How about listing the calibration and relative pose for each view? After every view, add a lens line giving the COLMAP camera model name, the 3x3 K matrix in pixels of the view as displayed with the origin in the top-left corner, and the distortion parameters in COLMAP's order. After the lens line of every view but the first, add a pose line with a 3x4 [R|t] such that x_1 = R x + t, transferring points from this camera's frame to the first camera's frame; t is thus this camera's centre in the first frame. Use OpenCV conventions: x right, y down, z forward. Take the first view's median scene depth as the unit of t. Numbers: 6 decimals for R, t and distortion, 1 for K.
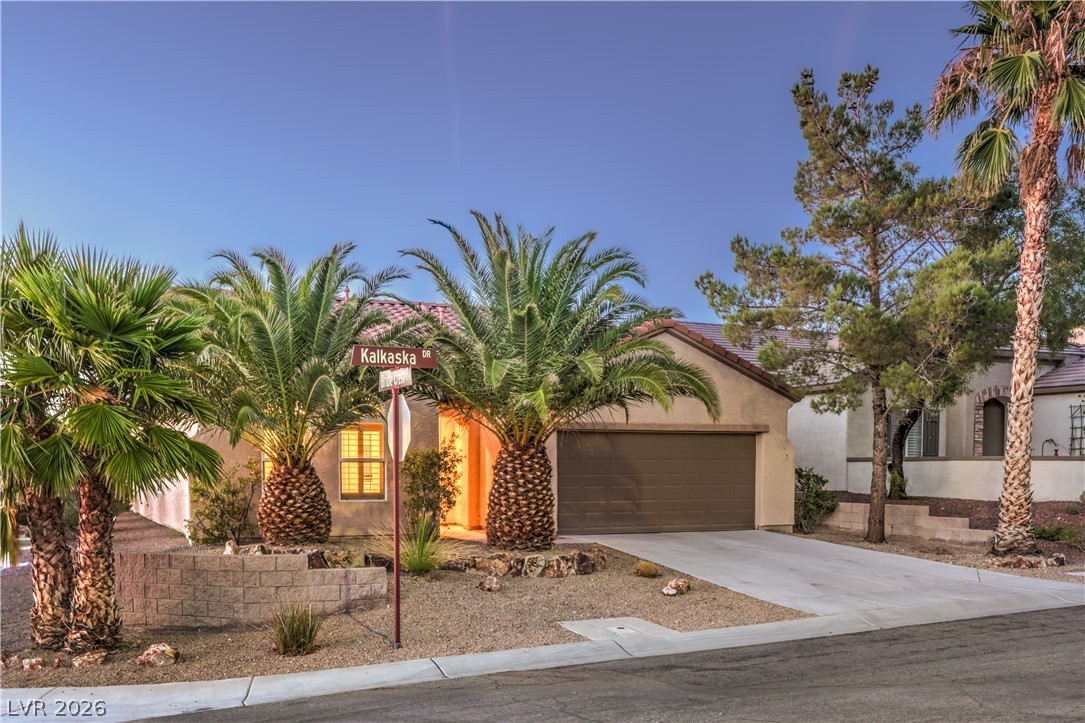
lens RADIAL K [[998.1, 0, 472.0], [0, 998.1, 510.3], [0, 0, 1]] dist [-0.005878, 0.004223]
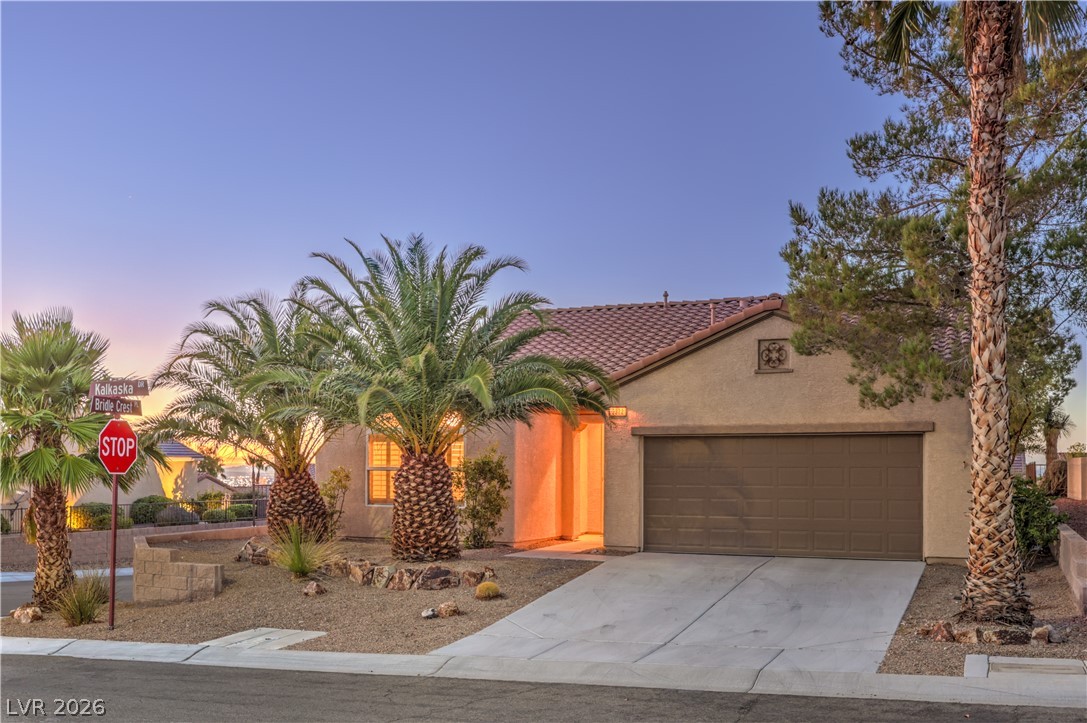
lens RADIAL K [[1021.6, 0, 544.4], [0, 1021.6, 429.5], [0, 0, 1]] dist [-0.001646, -0.004895]
pose [[0.719389, -0.023653, -0.694205, 0.812082], [-0.031291, 0.997302, -0.066406, -0.026037], [0.693903, 0.069494, 0.716708, 0.328036]]
